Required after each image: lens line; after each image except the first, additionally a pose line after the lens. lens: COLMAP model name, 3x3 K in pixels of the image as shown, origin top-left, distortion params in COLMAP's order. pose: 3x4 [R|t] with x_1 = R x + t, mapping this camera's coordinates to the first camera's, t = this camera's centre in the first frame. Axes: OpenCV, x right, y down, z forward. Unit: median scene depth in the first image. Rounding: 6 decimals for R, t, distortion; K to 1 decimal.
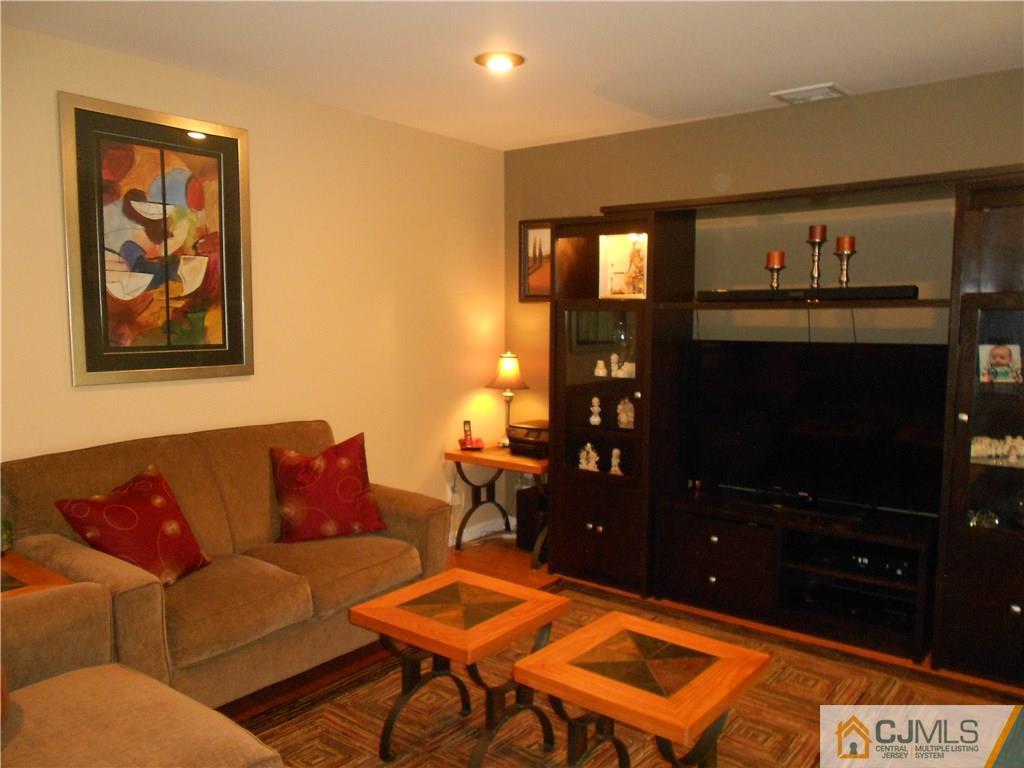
lens RADIAL K [[789.5, 0, 517.8], [0, 789.5, 380.4], [0, 0, 1]] dist [-0.007330, 0.008798]
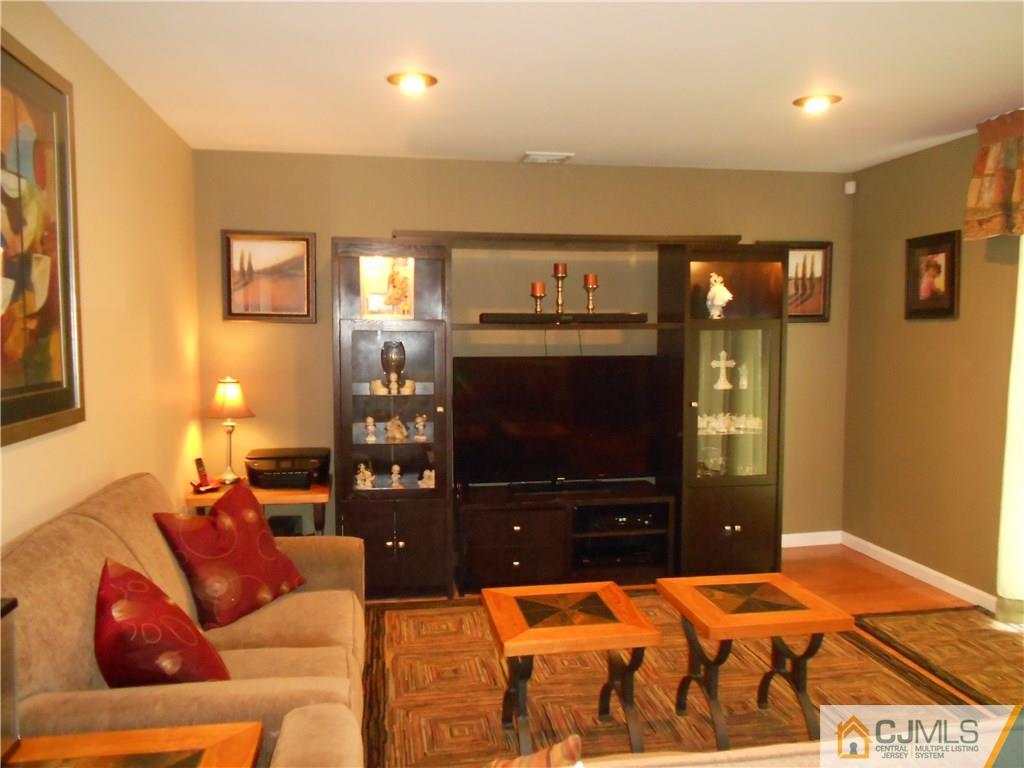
lens RADIAL K [[789.5, 0, 517.8], [0, 789.5, 385.2], [0, 0, 1]] dist [-0.007330, 0.008798]
pose [[0.664045, -0.053807, 0.745754, -0.636080], [0.062267, 0.997922, 0.016557, -0.028988], [-0.745095, 0.035441, 0.666016, 0.230916]]
